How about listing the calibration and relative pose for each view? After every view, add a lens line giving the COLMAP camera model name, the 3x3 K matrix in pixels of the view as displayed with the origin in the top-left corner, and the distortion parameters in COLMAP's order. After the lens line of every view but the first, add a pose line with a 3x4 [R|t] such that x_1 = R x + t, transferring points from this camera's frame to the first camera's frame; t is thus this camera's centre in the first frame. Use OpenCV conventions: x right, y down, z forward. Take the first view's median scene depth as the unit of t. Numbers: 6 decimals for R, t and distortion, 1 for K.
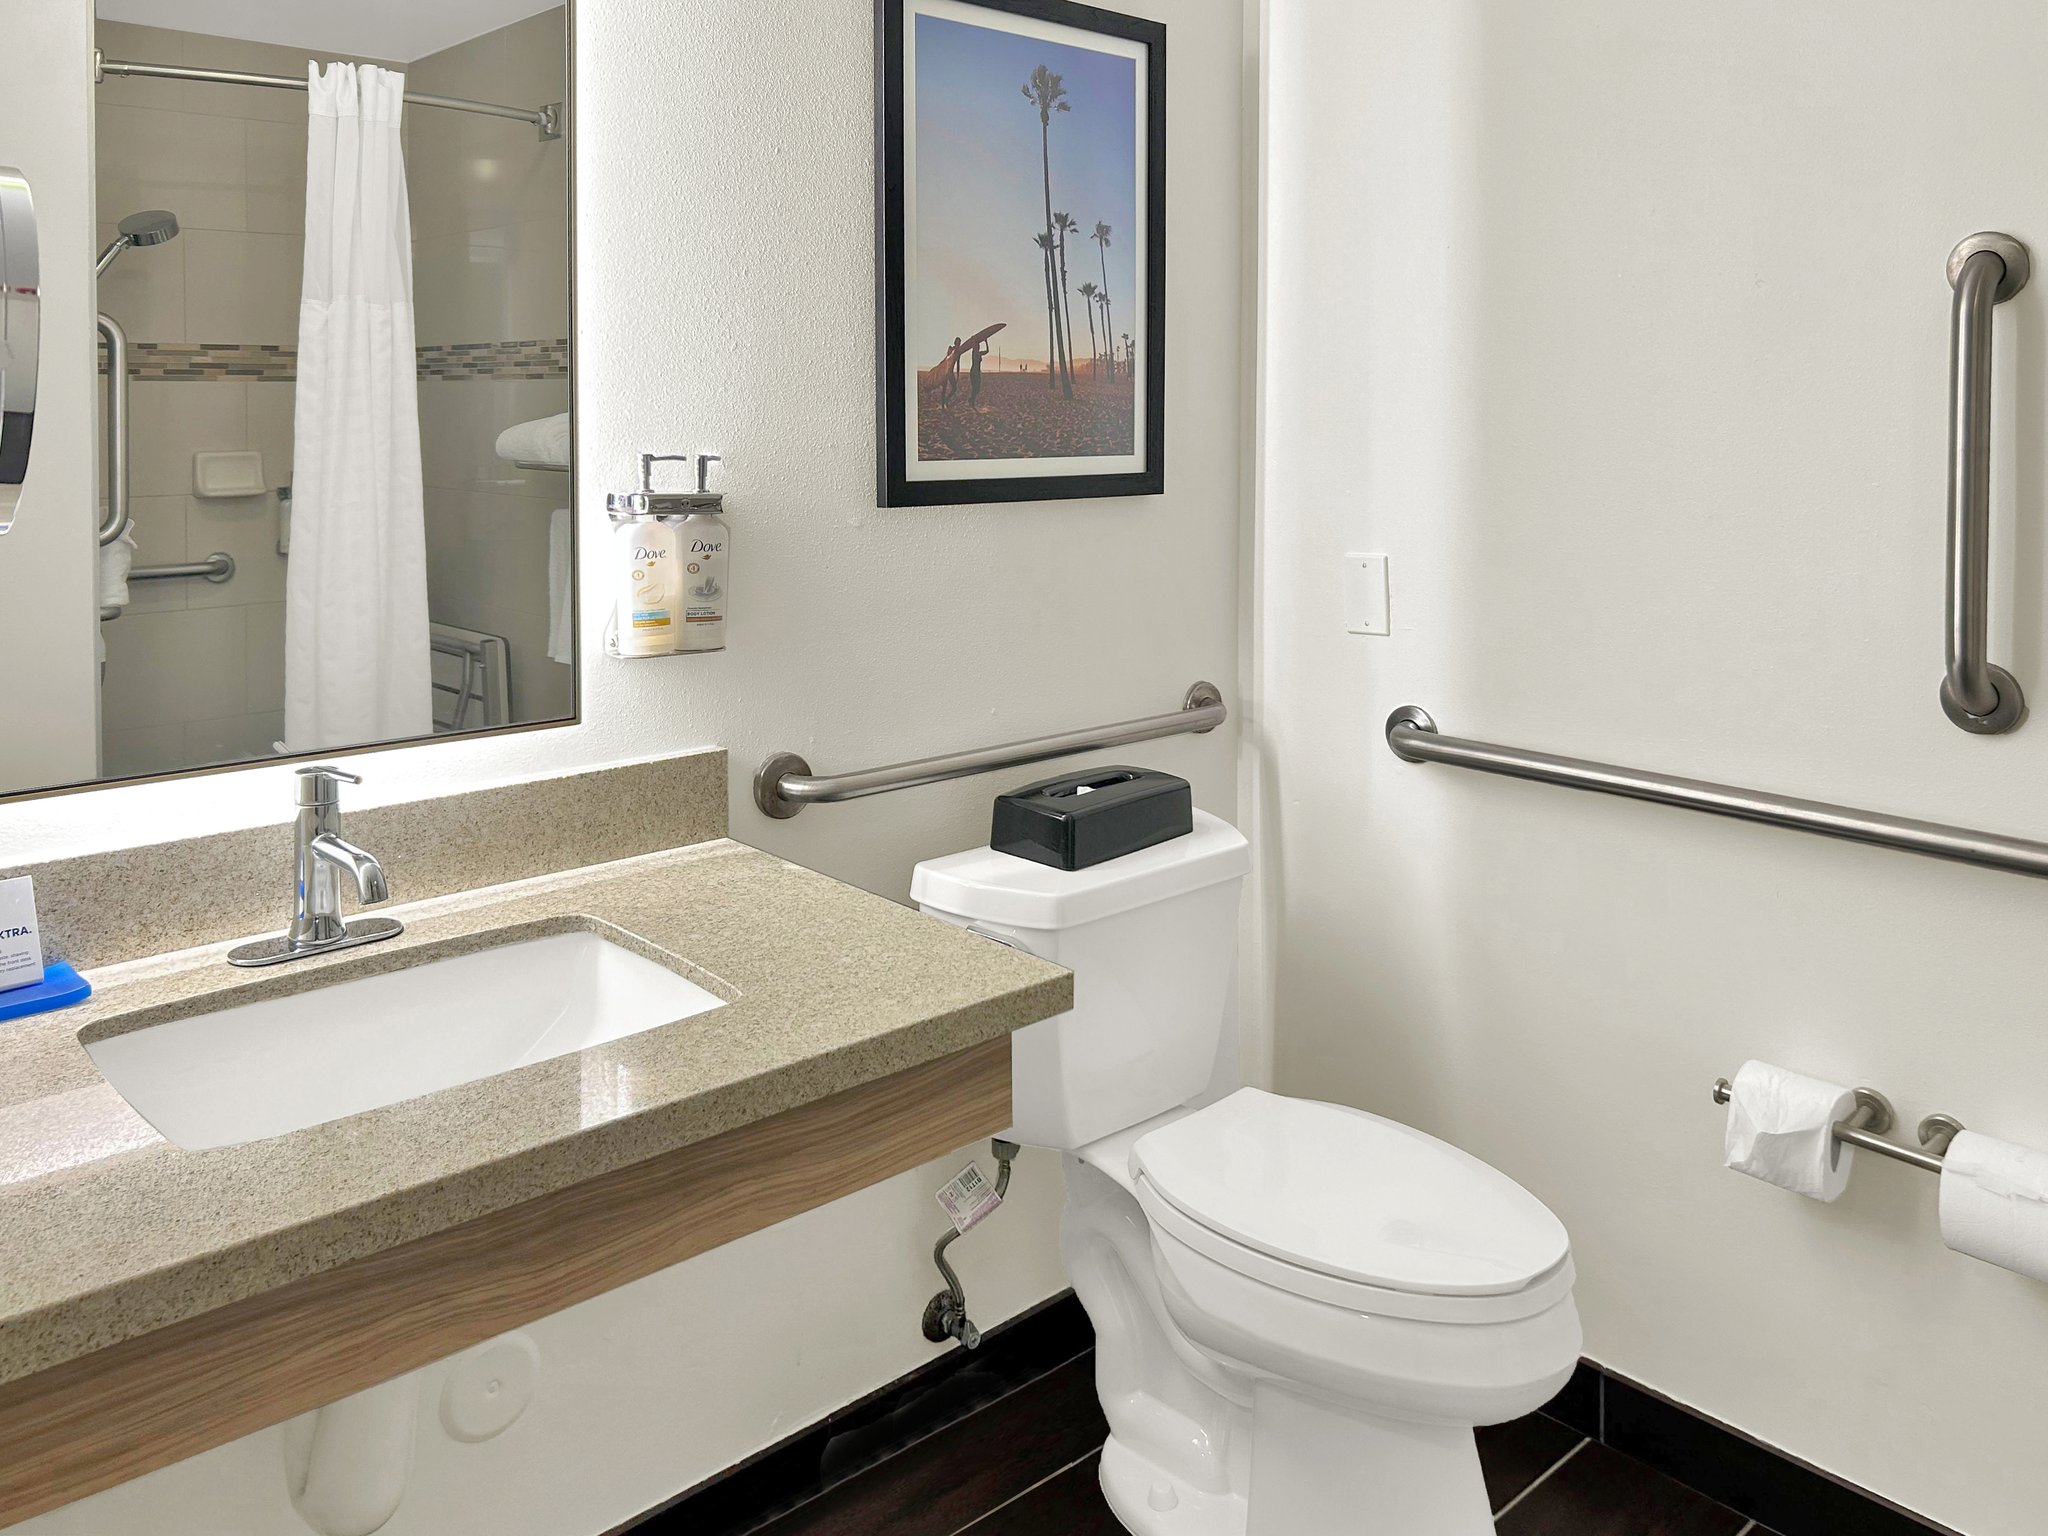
lens RADIAL K [[1563.3, 0, 984.8], [0, 1563.3, 515.0], [0, 0, 1]] dist [0.023612, -0.051573]
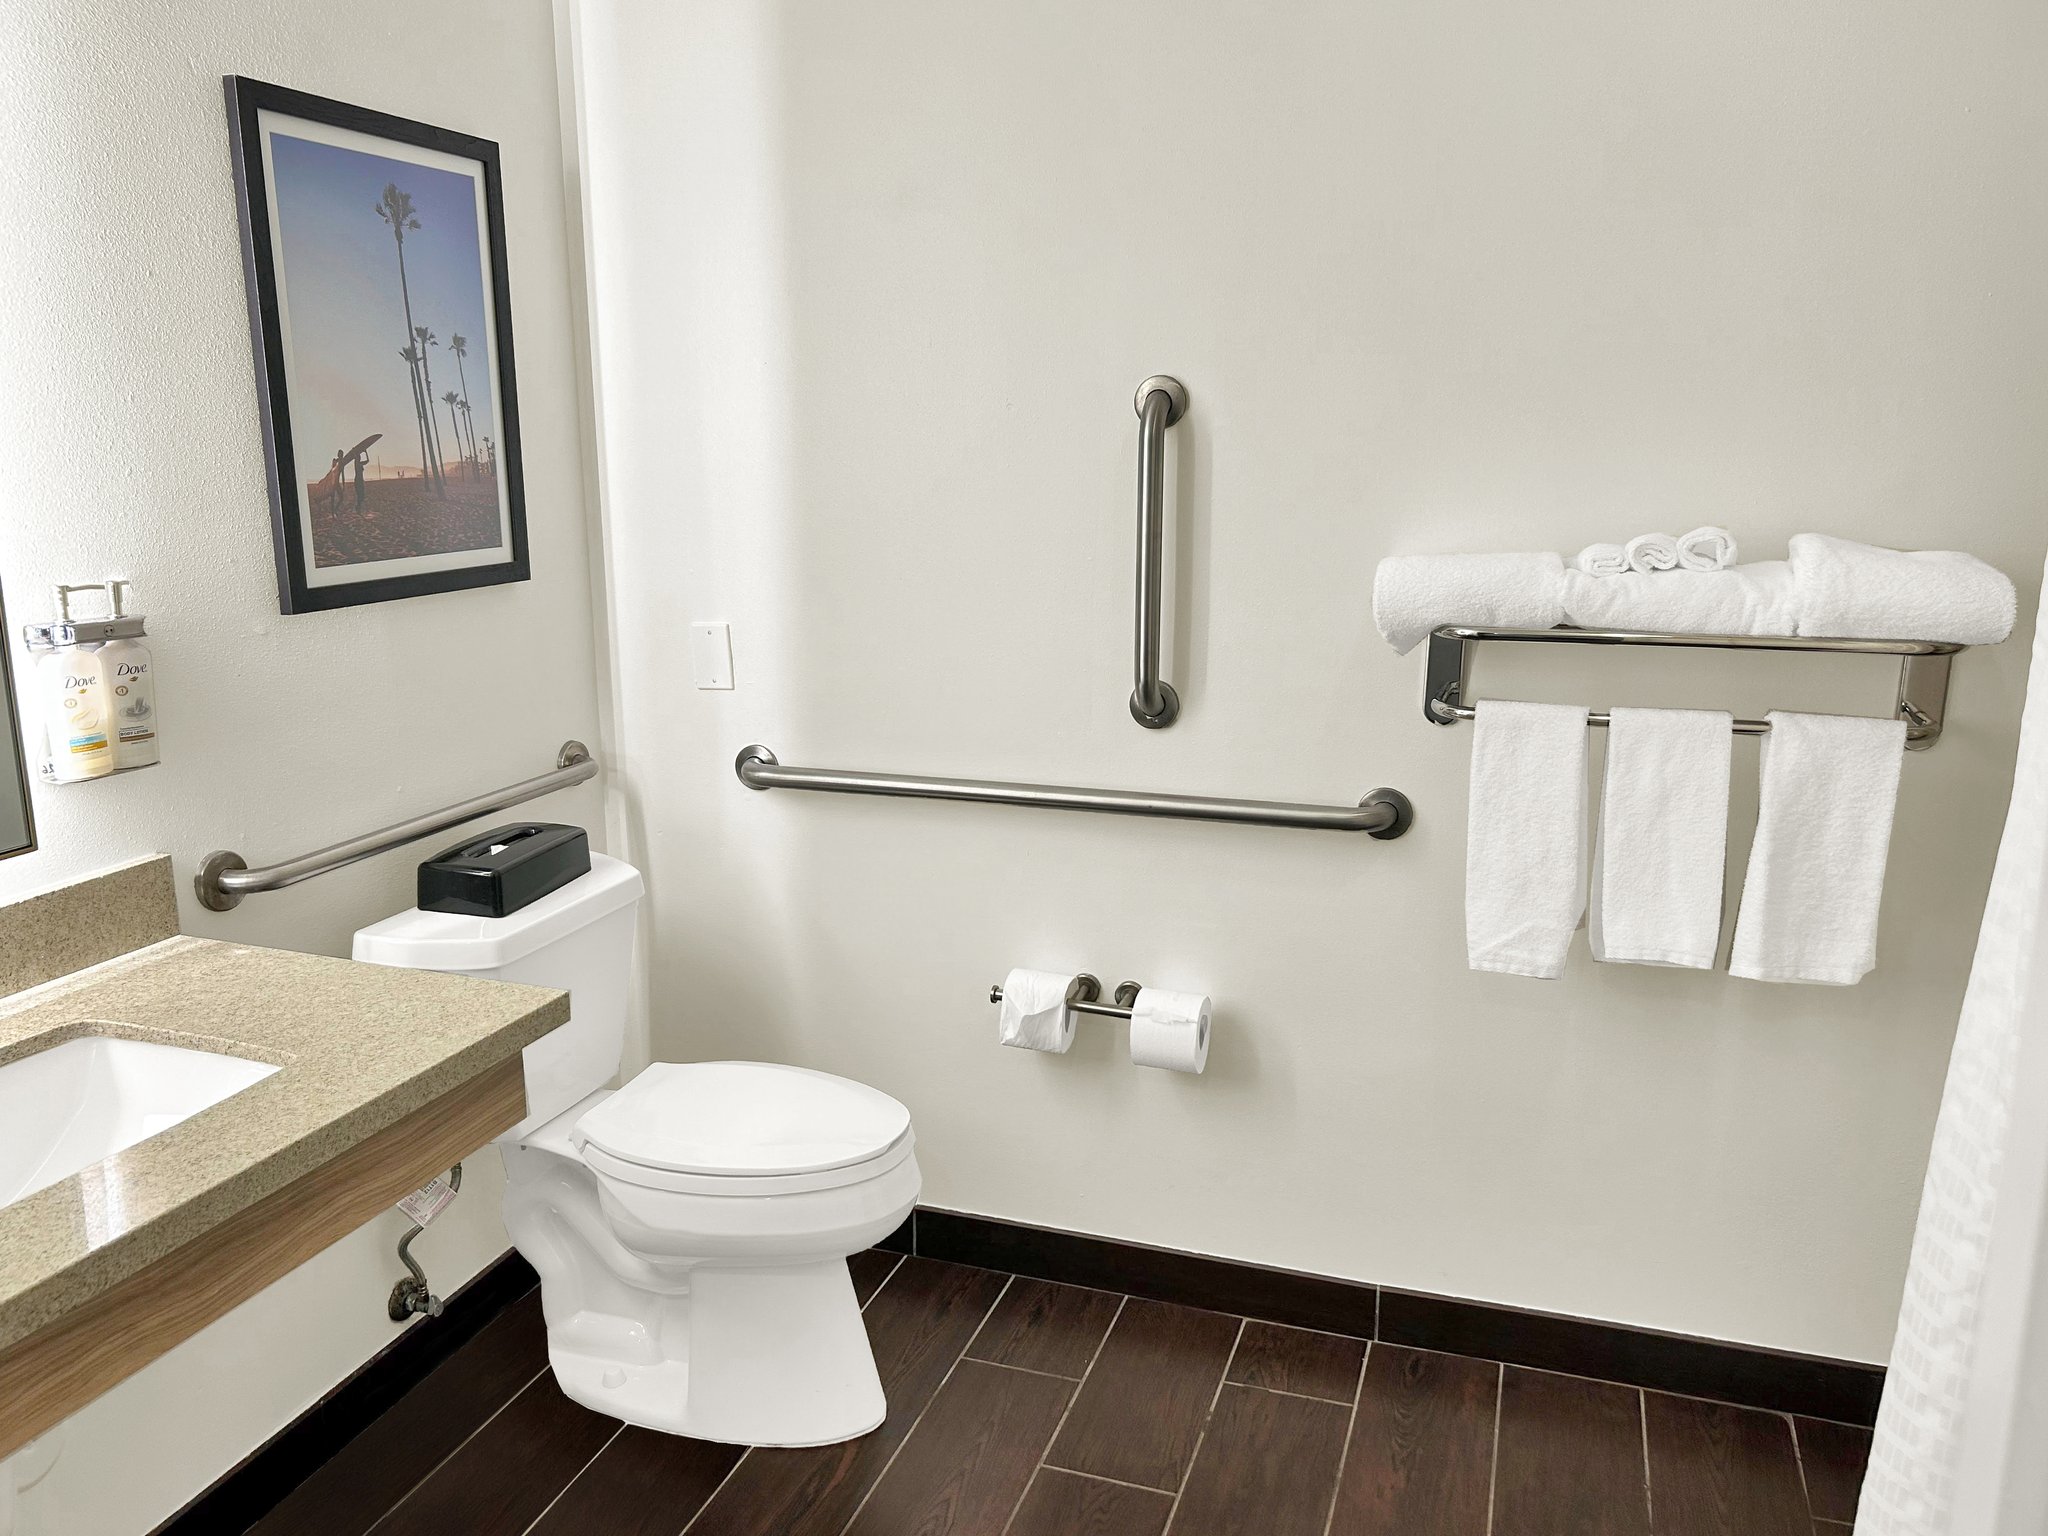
lens RADIAL K [[1539.0, 0, 960.2], [0, 1539.0, 772.4], [0, 0, 1]] dist [-0.004842, -0.012124]
pose [[0.892814, -0.108118, 0.437258, -0.121343], [0.041216, 0.986302, 0.159720, -0.046162], [-0.448537, -0.124578, 0.885040, -0.147995]]
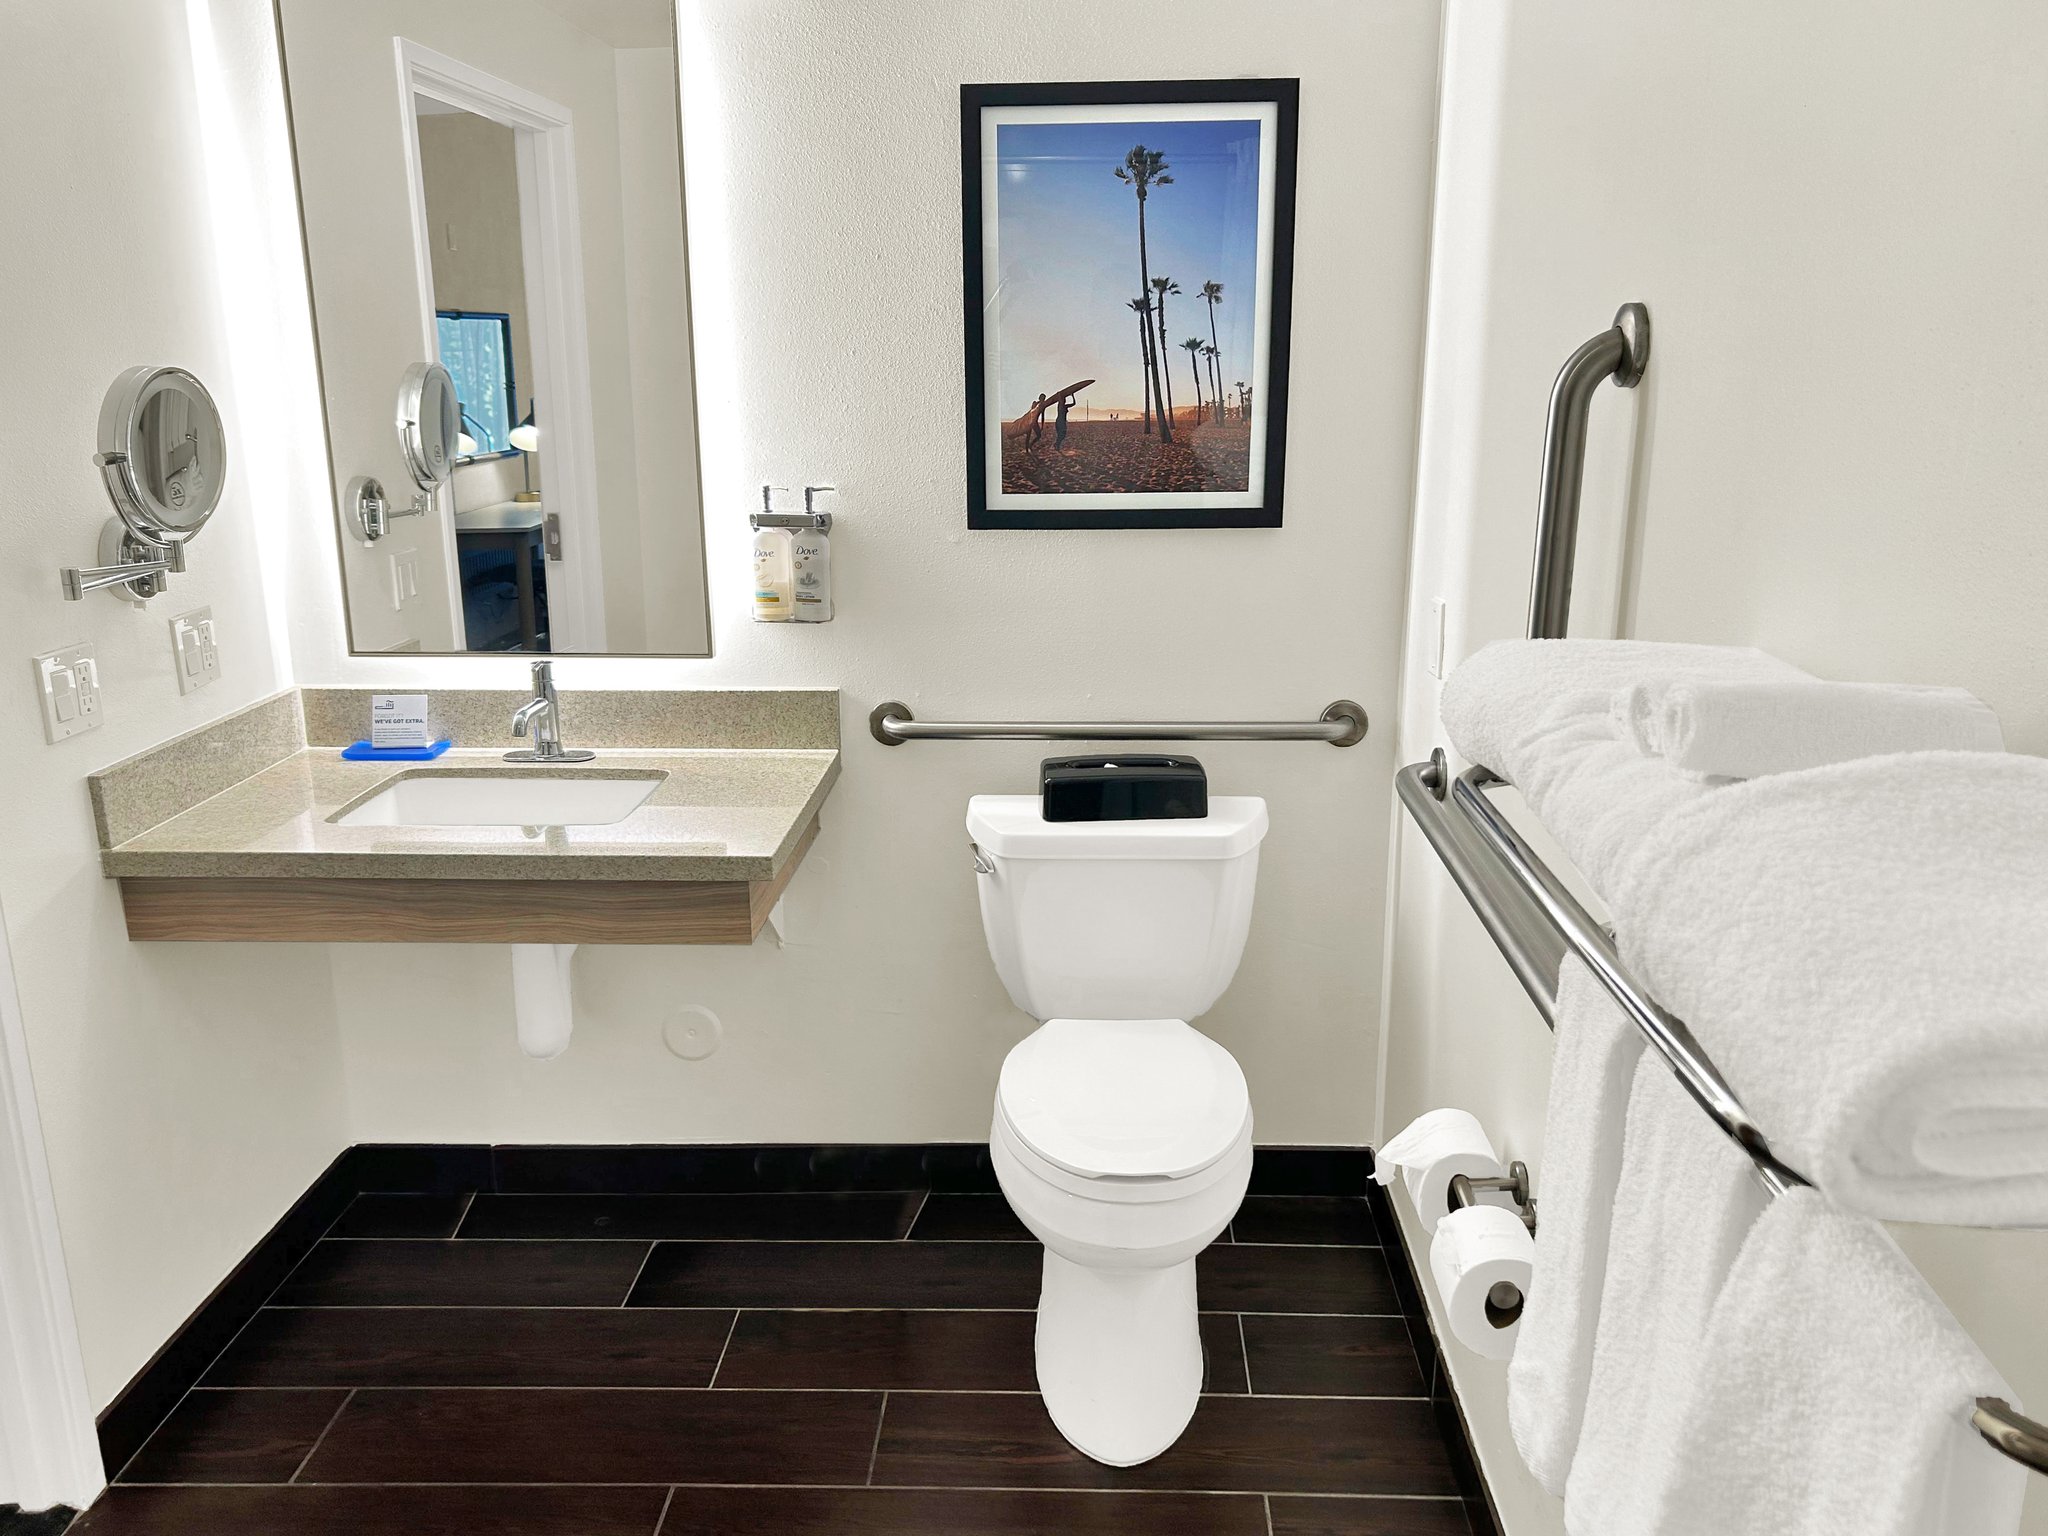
lens RADIAL K [[1524.4, 0, 1022.9], [0, 1524.4, 759.9], [0, 0, 1]] dist [0.057717, -0.134729]
pose [[0.714448, 0.171619, -0.678315, 0.841563], [-0.035503, 0.977096, 0.209818, -0.083219], [0.698788, -0.125821, 0.704177, 0.095727]]
